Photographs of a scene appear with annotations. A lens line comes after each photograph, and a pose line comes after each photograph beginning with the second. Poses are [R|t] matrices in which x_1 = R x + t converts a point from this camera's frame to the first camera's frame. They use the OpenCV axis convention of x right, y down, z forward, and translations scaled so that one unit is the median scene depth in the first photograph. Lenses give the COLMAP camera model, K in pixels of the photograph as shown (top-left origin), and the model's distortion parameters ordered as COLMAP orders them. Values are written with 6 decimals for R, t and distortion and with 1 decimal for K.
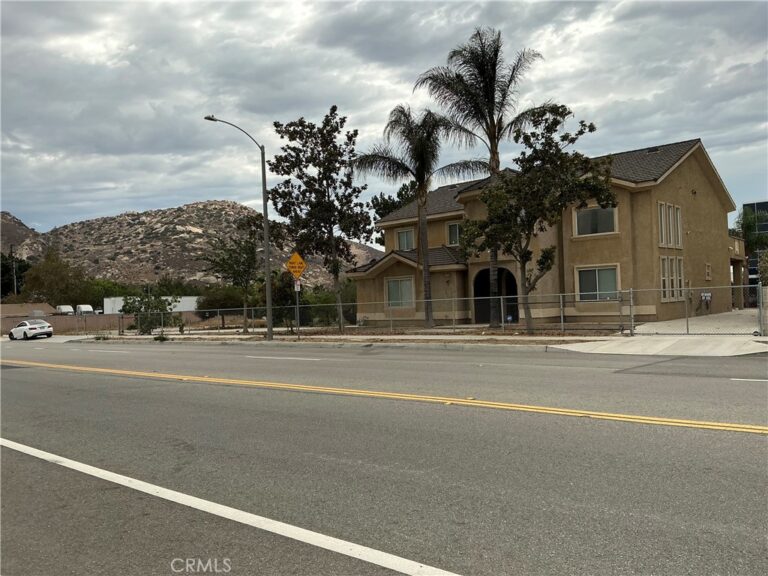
lens RADIAL K [[639.6, 0, 382.9], [0, 639.6, 289.1], [0, 0, 1]] dist [0.151011, -0.324762]
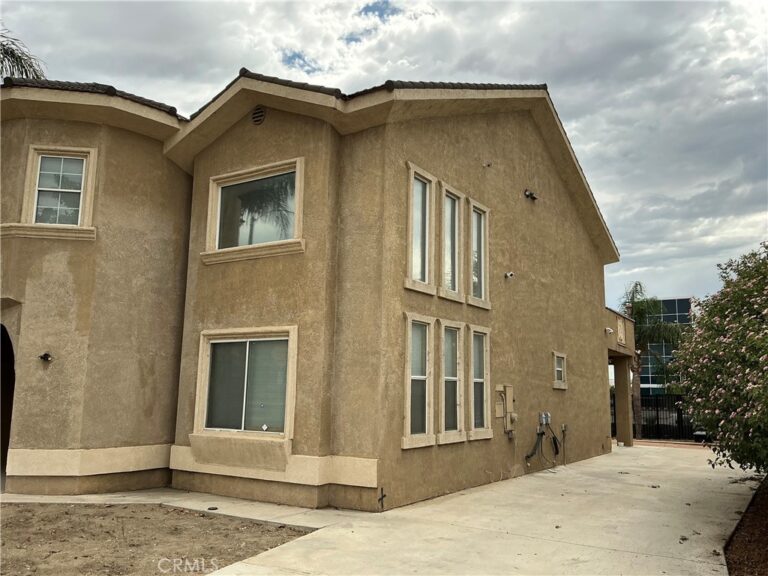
lens RADIAL K [[639.6, 0, 382.9], [0, 639.6, 289.1], [0, 0, 1]] dist [0.151011, -0.324762]
pose [[0.988198, 0.076028, 0.132985, 0.343342], [-0.056923, 0.988231, -0.141984, -0.012663], [-0.142215, 0.132738, 0.980895, 0.617347]]
